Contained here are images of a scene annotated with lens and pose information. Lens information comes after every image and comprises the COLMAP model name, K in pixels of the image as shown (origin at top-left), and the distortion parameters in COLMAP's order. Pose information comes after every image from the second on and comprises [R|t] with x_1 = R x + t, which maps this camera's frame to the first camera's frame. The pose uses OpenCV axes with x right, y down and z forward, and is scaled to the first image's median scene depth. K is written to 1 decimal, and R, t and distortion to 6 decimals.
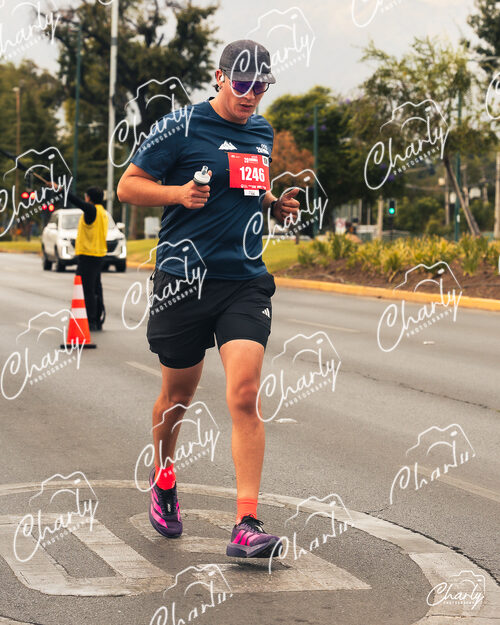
lens RADIAL K [[253.5, 0, 253.9], [0, 253.5, 315.0], [0, 0, 1]] dist [0.001317, 0.000113]
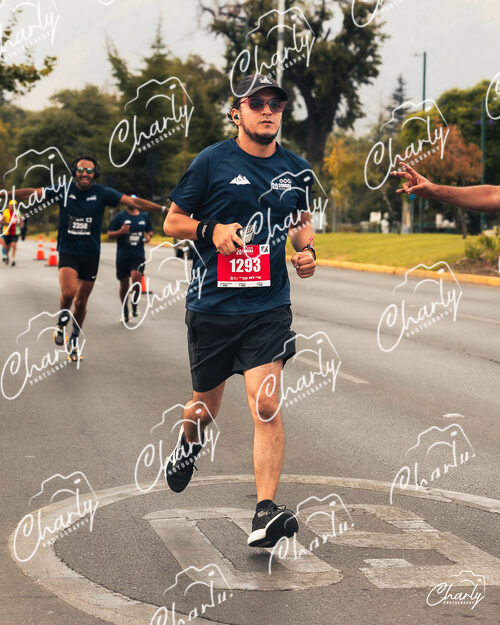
lens RADIAL K [[253.5, 0, 252.9], [0, 253.5, 315.2], [0, 0, 1]] dist [0.001317, 0.000113]
pose [[0.999998, -0.000460, -0.002139, -0.658431], [0.000461, 1.000000, 0.000755, 0.020126], [0.002139, -0.000756, 0.999997, -0.000271]]
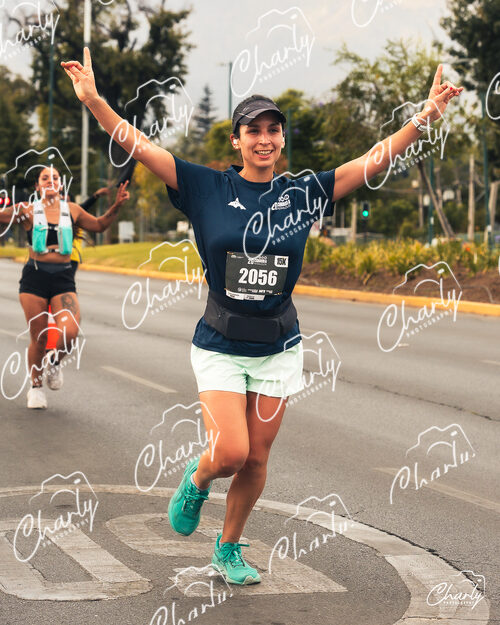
lens RADIAL K [[253.5, 0, 253.9], [0, 253.5, 315.1], [0, 0, 1]] dist [0.001317, 0.000113]
pose [[0.999977, -0.006807, -0.000681, 0.100993], [0.006807, 0.999977, 0.000105, -0.013345], [0.000680, -0.000109, 1.000000, -0.000749]]
